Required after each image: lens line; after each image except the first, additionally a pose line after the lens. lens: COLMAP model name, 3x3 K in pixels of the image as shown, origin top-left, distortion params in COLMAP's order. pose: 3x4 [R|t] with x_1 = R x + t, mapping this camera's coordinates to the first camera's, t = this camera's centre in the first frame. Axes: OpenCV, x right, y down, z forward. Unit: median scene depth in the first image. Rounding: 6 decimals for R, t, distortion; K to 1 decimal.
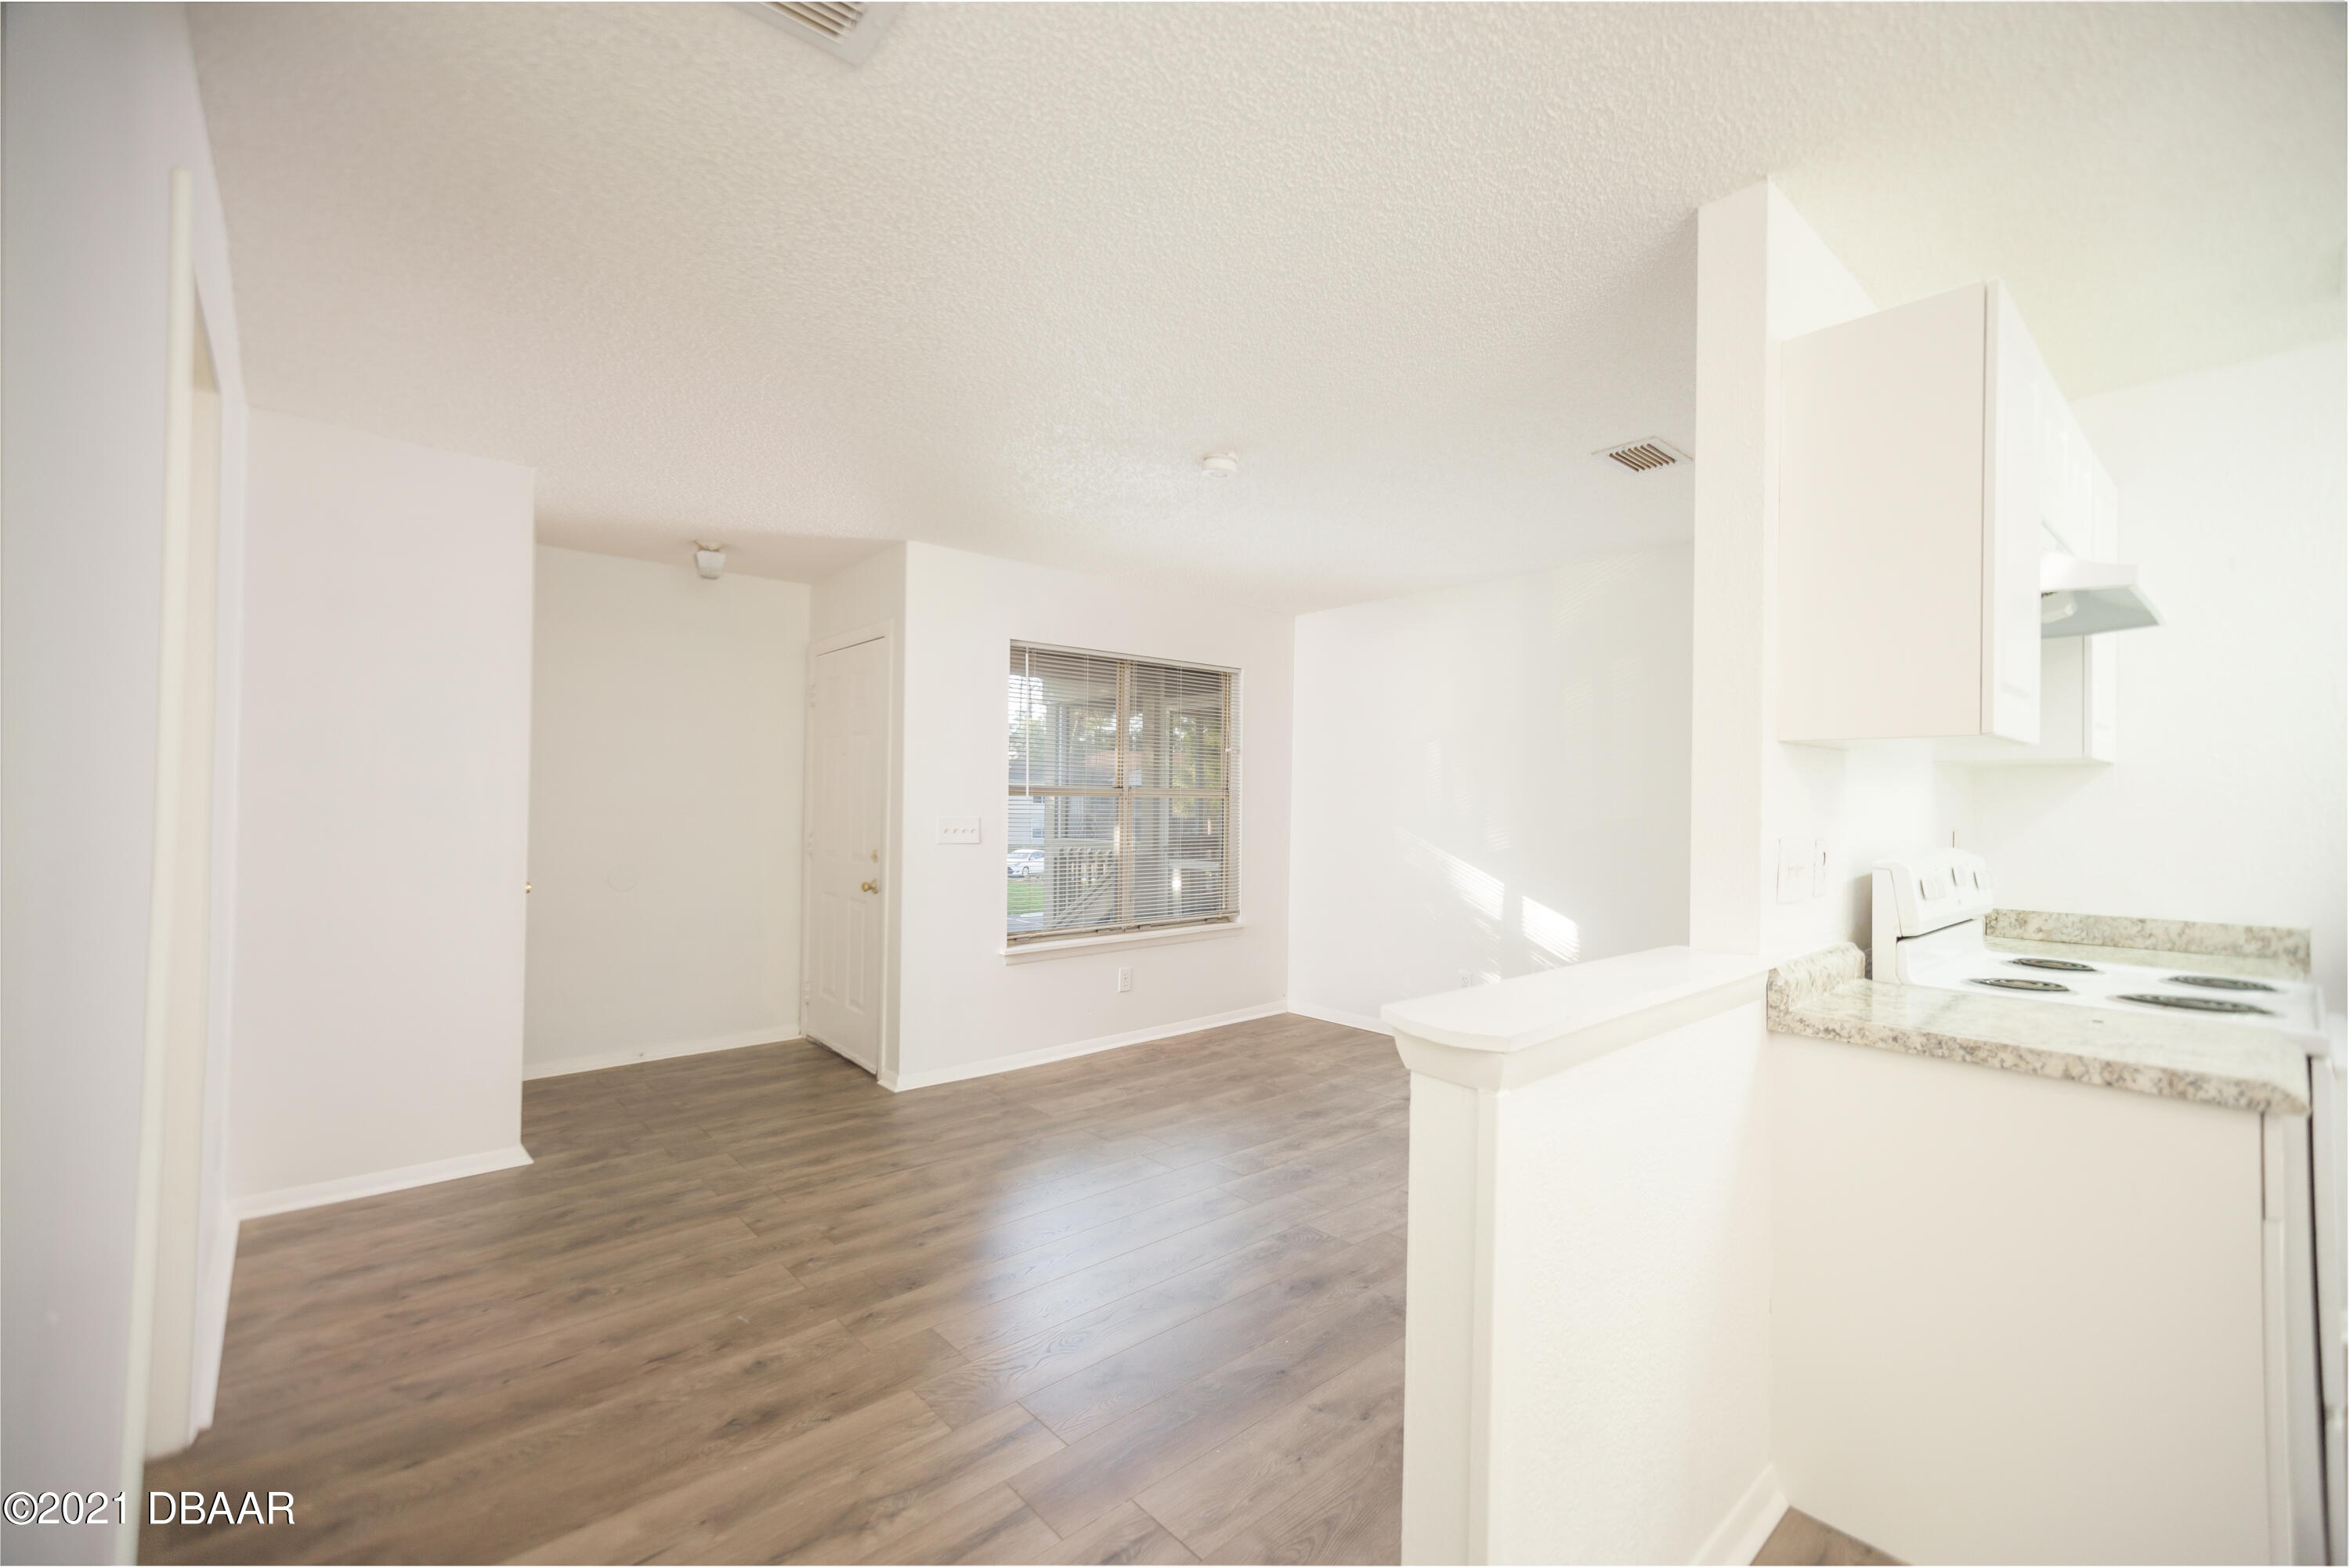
lens RADIAL K [[993.3, 0, 1185.8], [0, 993.3, 791.7], [0, 0, 1]] dist [0.015471, 0.001473]
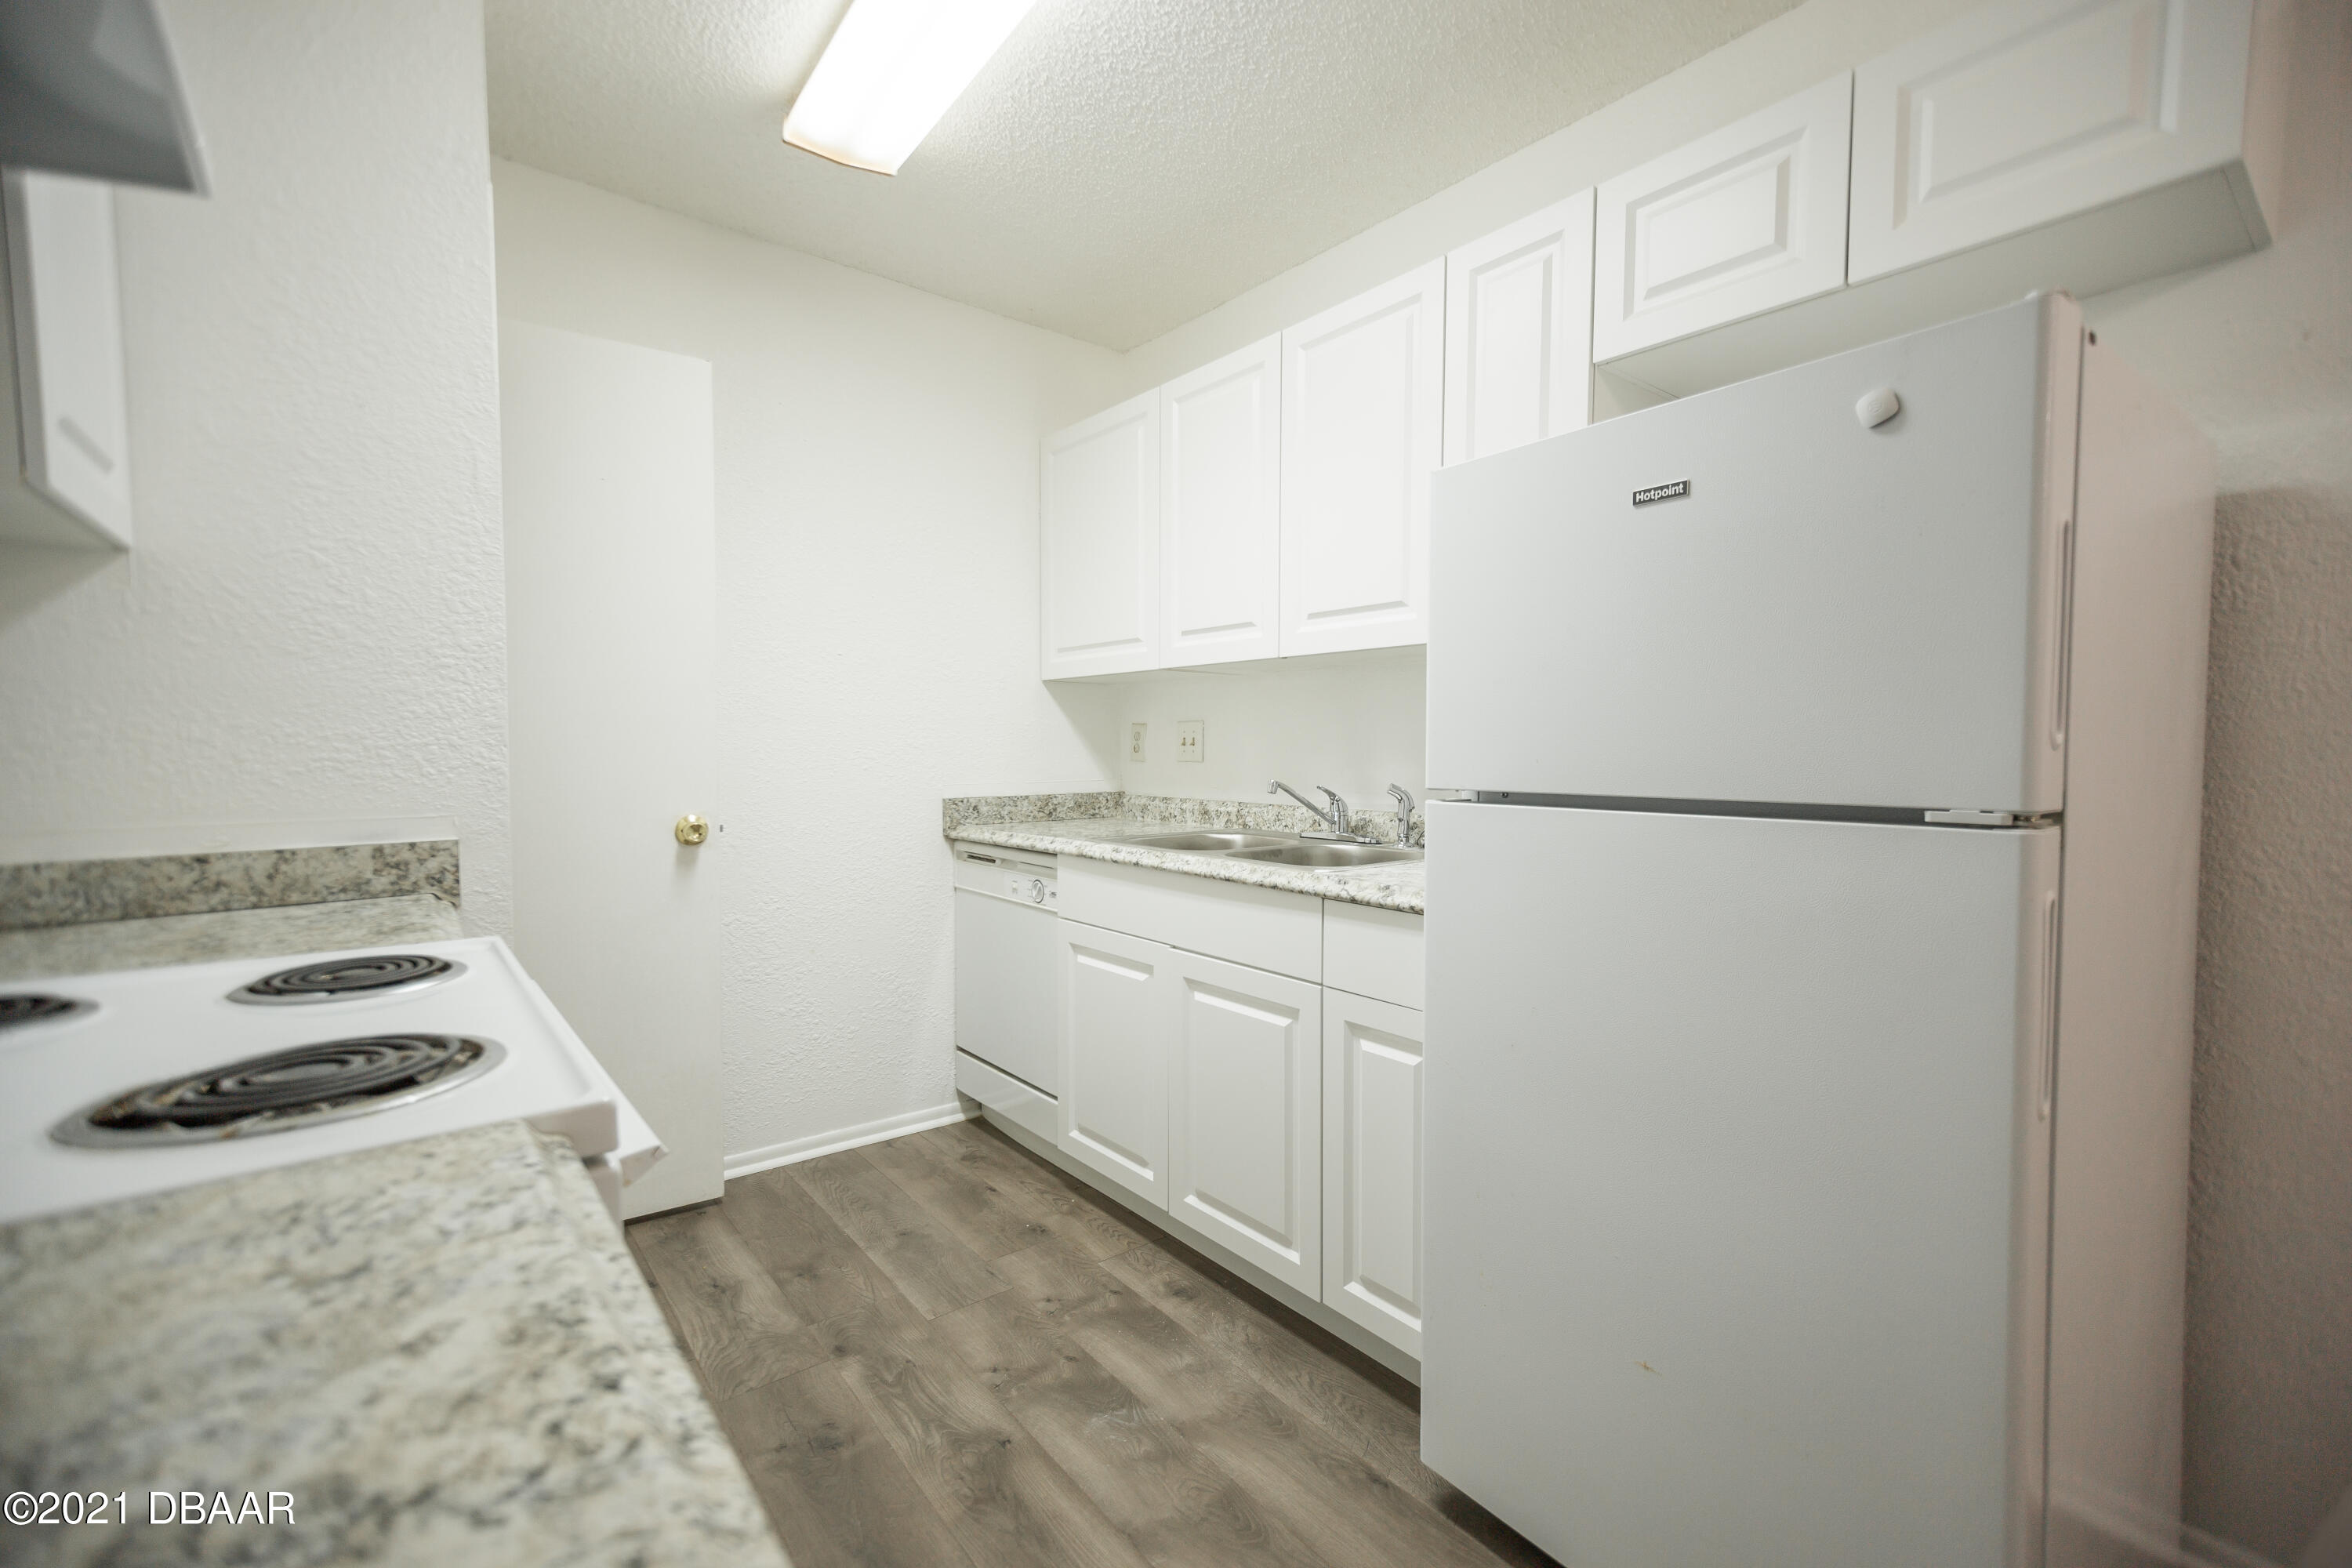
lens RADIAL K [[994.3, 0, 1172.8], [0, 994.3, 790.5], [0, 0, 1]] dist [0.015471, 0.001473]
pose [[0.059119, -0.061351, 0.996364, 0.467270], [-0.011749, 0.997998, 0.062148, 0.054748], [-0.998182, -0.015381, 0.058280, 0.476212]]
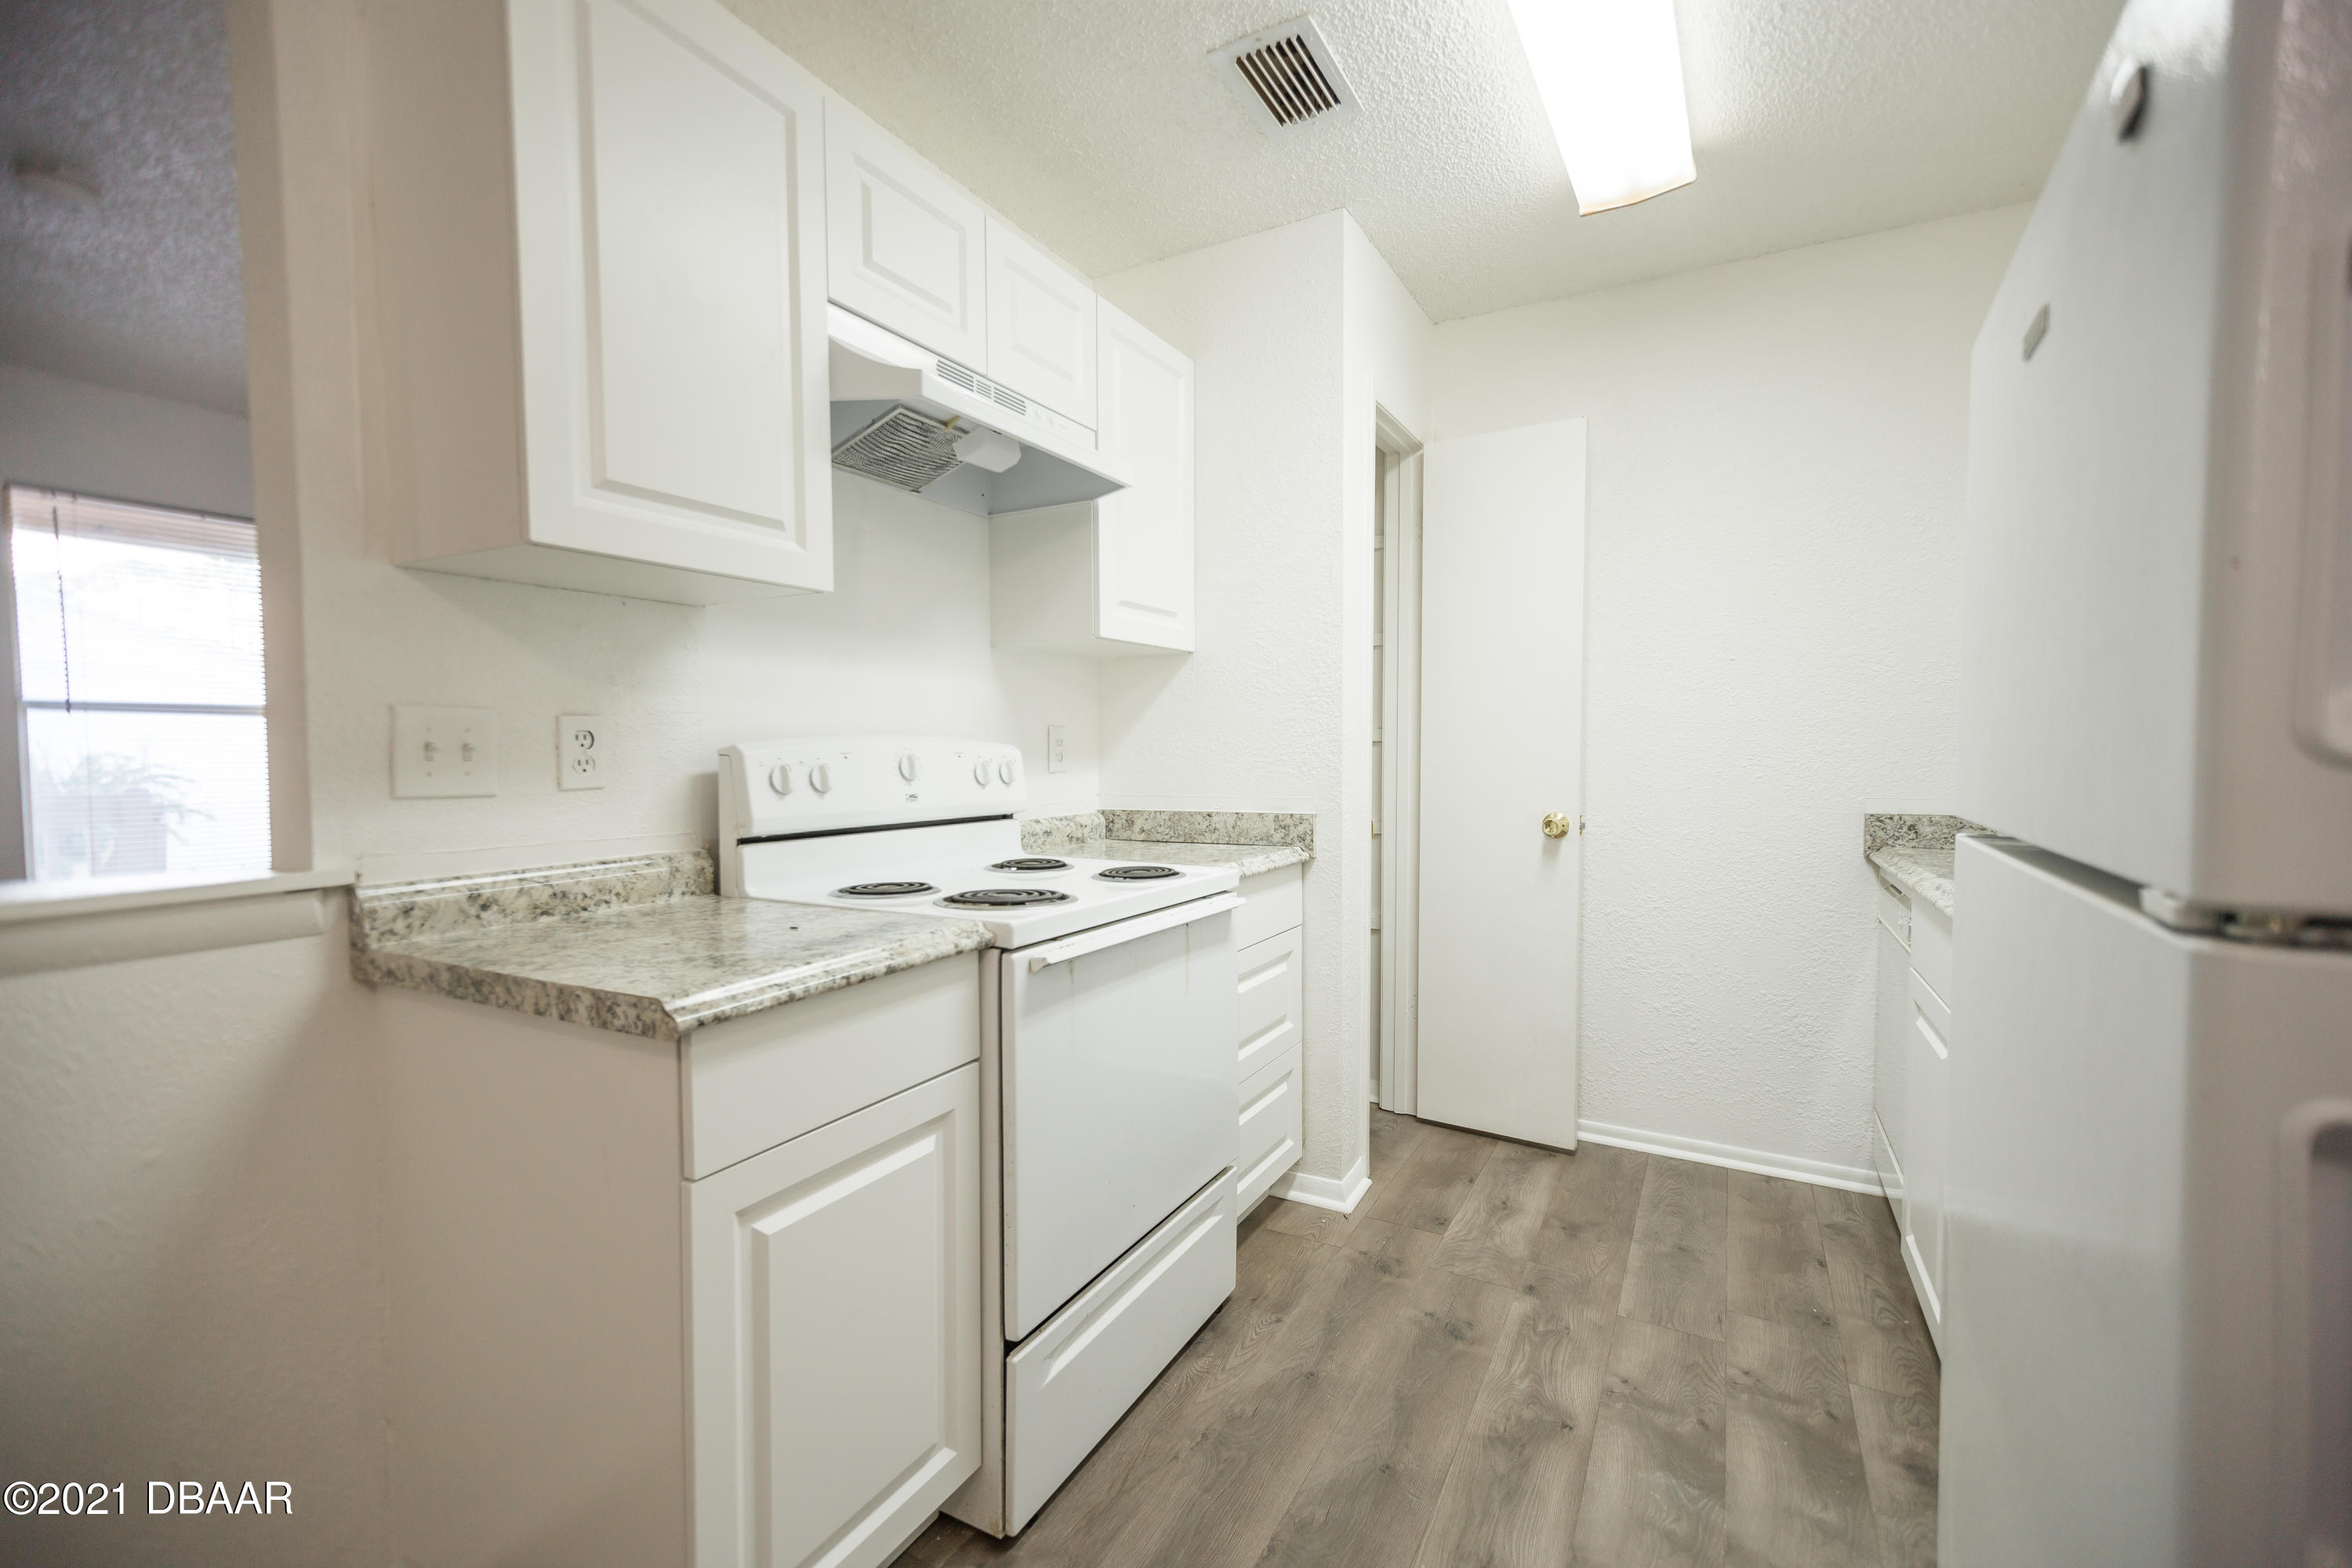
lens RADIAL K [[994.3, 0, 1190.6], [0, 994.3, 792.4], [0, 0, 1]] dist [0.015471, 0.001473]
pose [[0.942725, -0.029996, 0.332219, 0.626372], [0.012003, 0.998354, 0.056082, 0.053382], [-0.333355, -0.048883, 0.941533, 0.105148]]
